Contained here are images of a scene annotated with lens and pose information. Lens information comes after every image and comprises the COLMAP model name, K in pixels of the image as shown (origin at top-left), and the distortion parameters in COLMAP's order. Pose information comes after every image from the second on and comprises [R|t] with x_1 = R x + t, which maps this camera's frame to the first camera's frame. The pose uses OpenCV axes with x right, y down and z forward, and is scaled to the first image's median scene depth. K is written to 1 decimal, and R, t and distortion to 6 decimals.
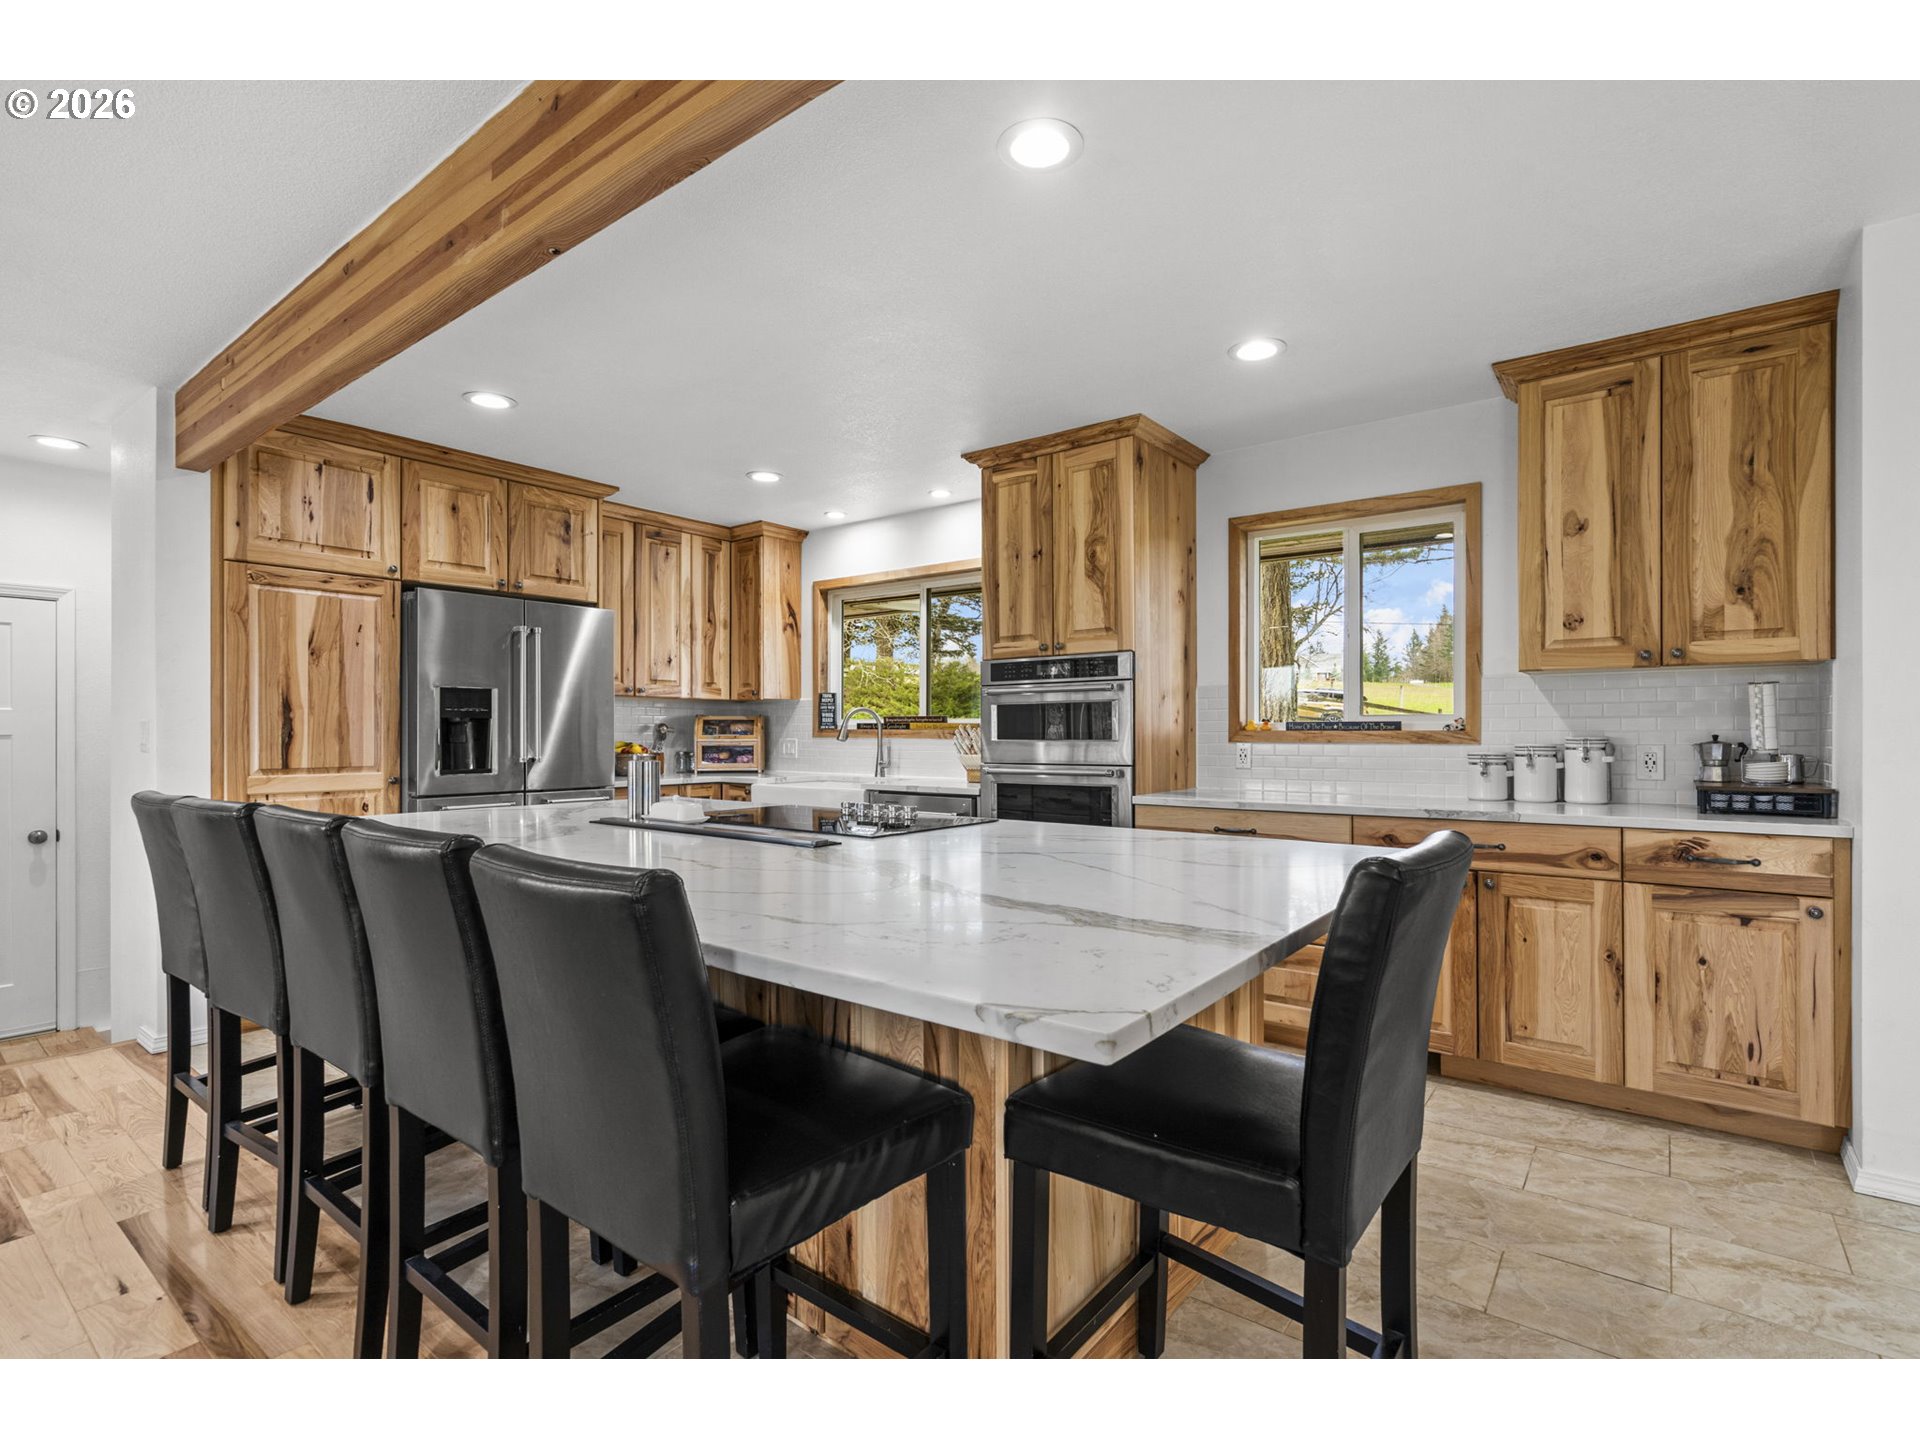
lens RADIAL K [[916.1, 0, 964.1], [0, 916.1, 728.3], [0, 0, 1]] dist [0.004237, 0.000703]
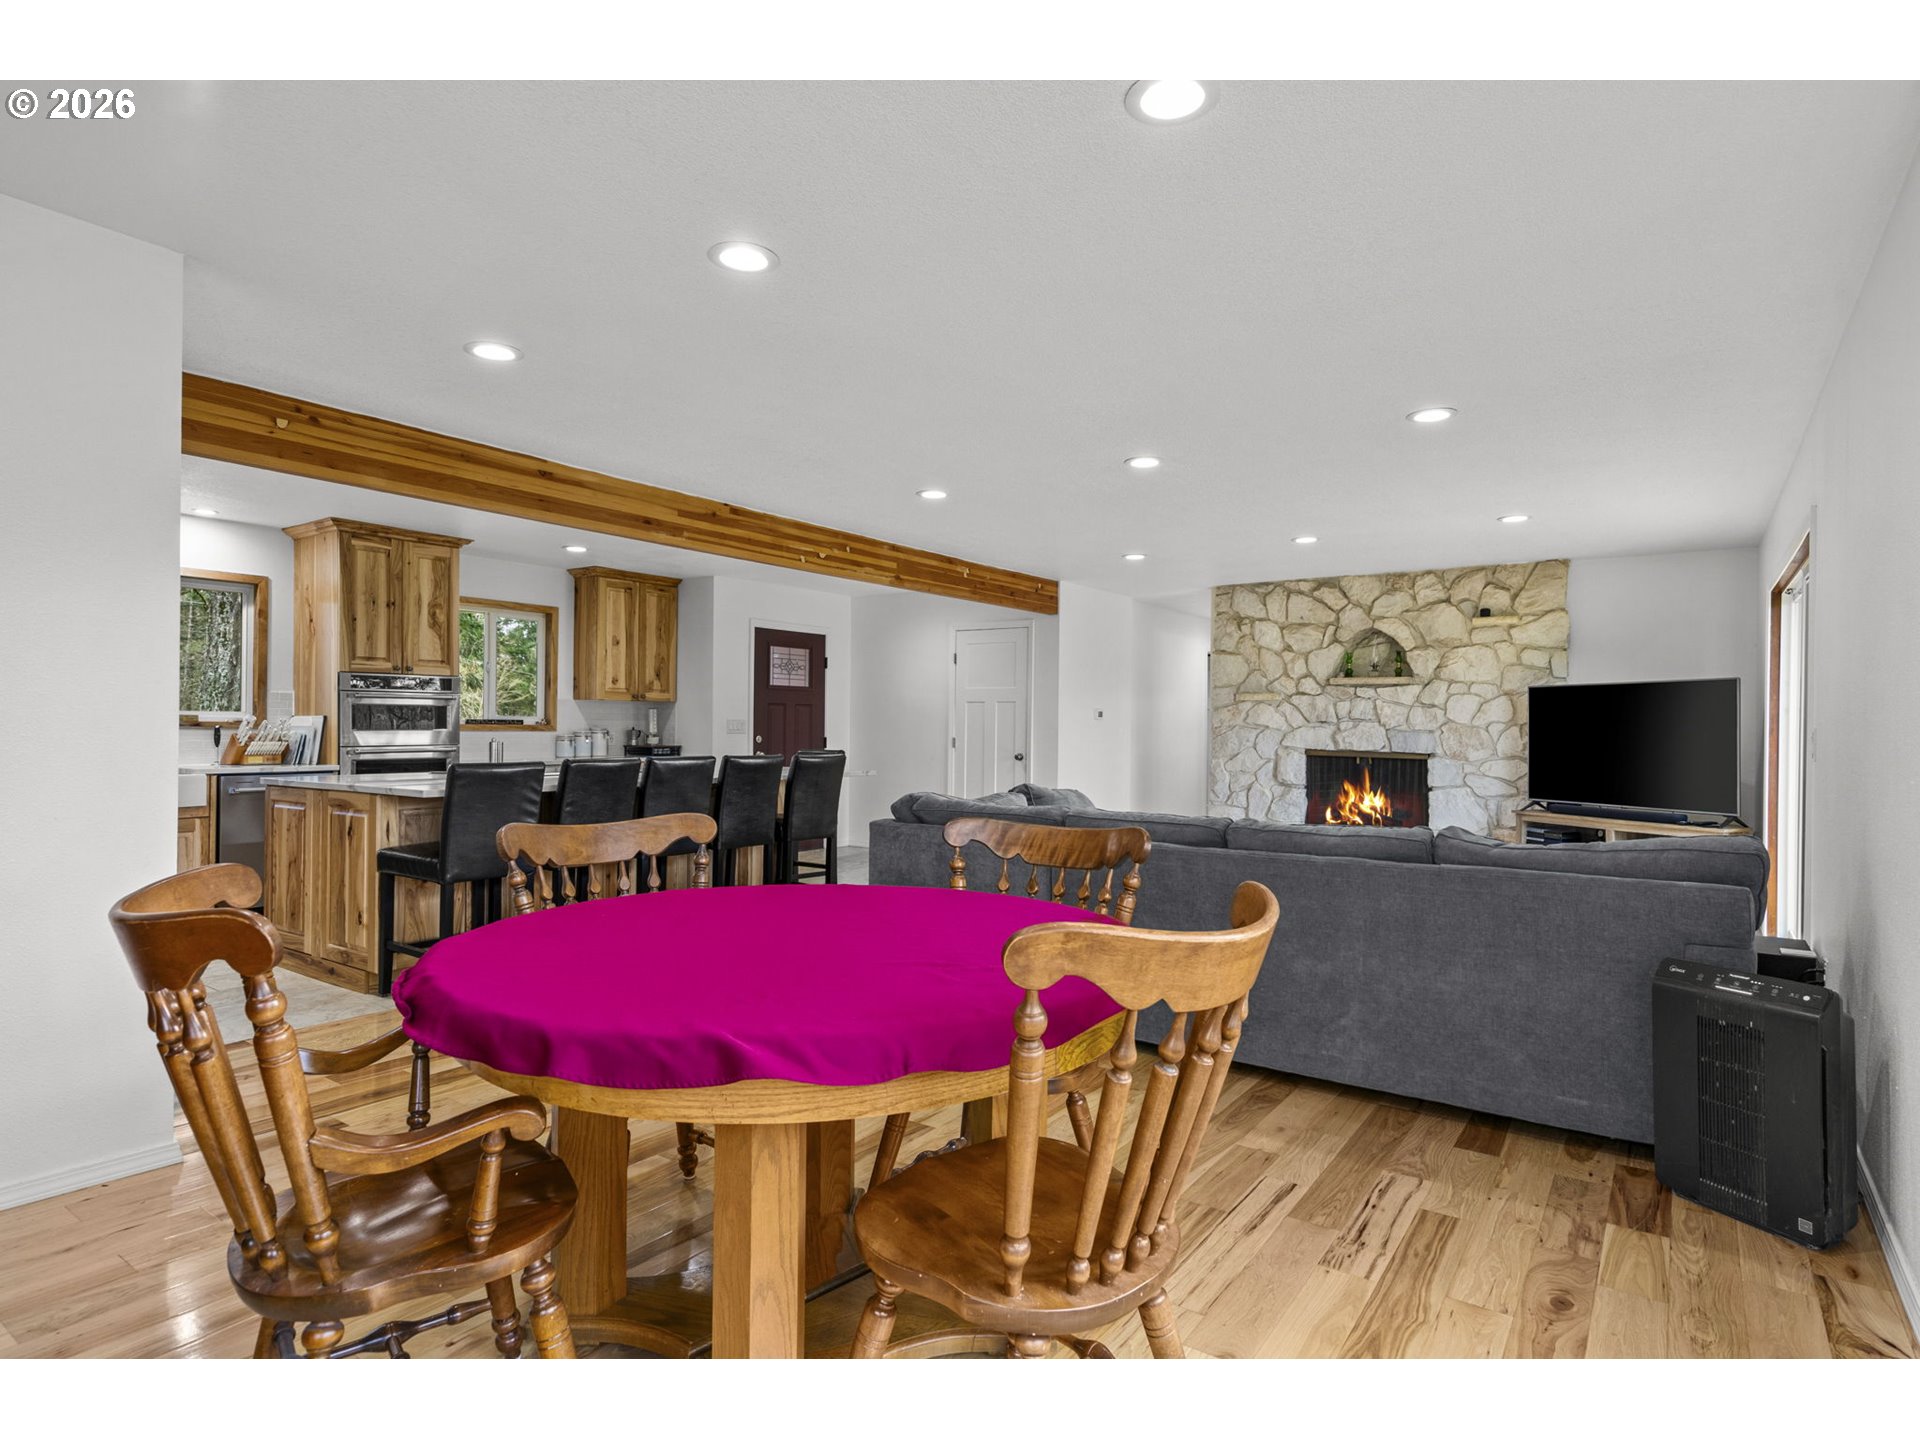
lens RADIAL K [[1028.0, 0, 963.7], [0, 1028.0, 726.0], [0, 0, 1]] dist [0.001889, 0.001378]
pose [[-0.039523, 0.000215, 0.999219, -1.668083], [-0.014357, 0.999897, -0.000783, -0.005610], [-0.999116, -0.014377, -0.039516, 0.141701]]
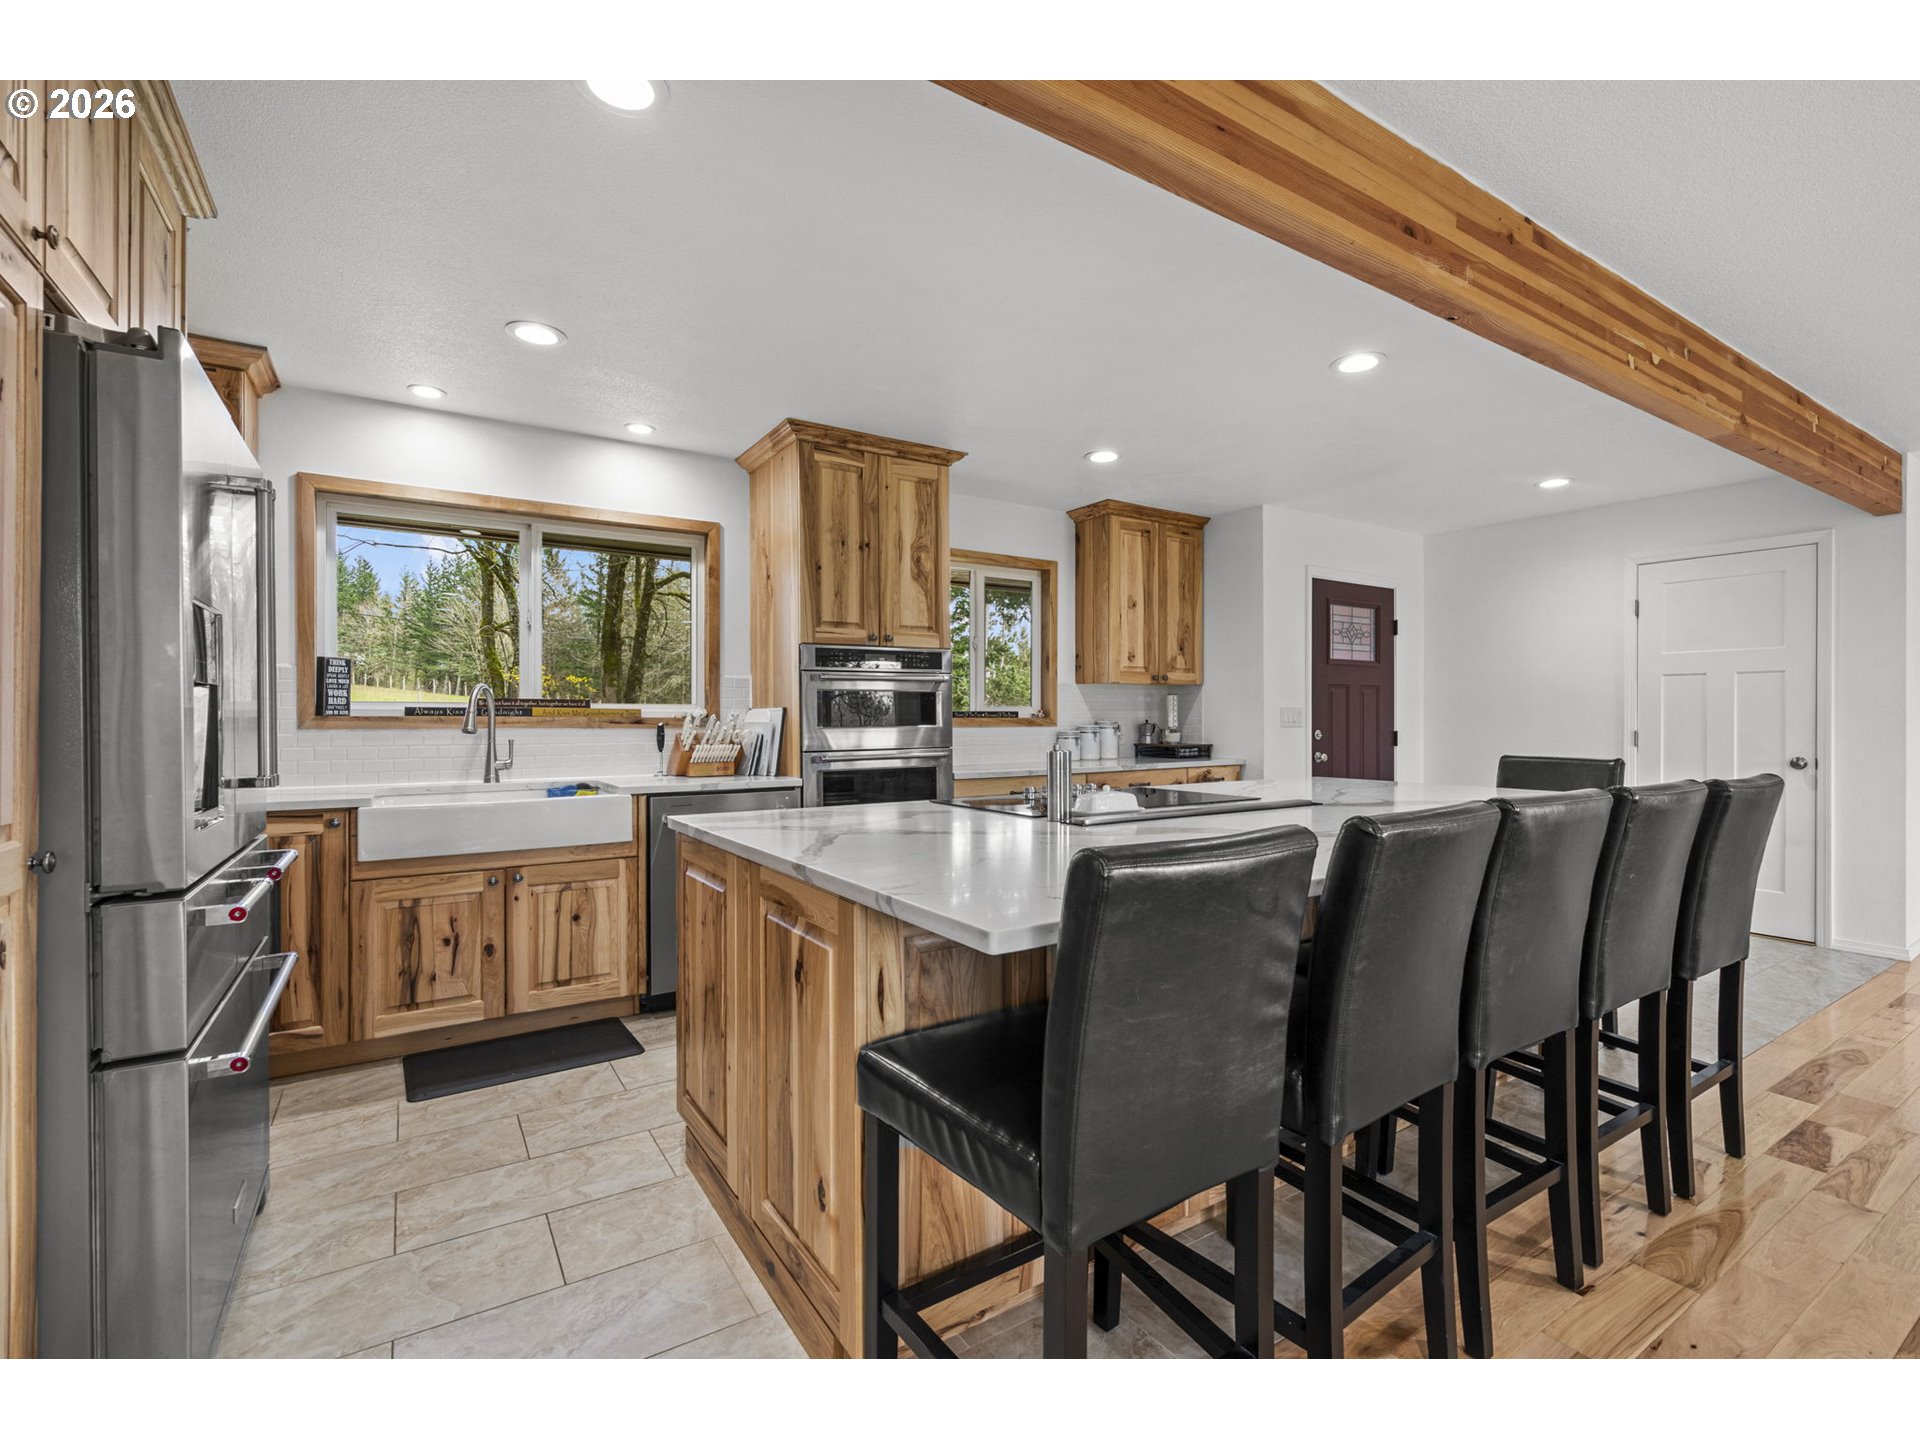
lens RADIAL K [[866.0, 0, 960.1], [0, 866.0, 719.4], [0, 0, 1]] dist [-0.018316, 0.000009]
pose [[0.341077, -0.002292, 0.940033, -0.821489], [-0.002630, 0.999991, 0.003393, 0.000916], [-0.940032, -0.003629, 0.341068, 0.584427]]
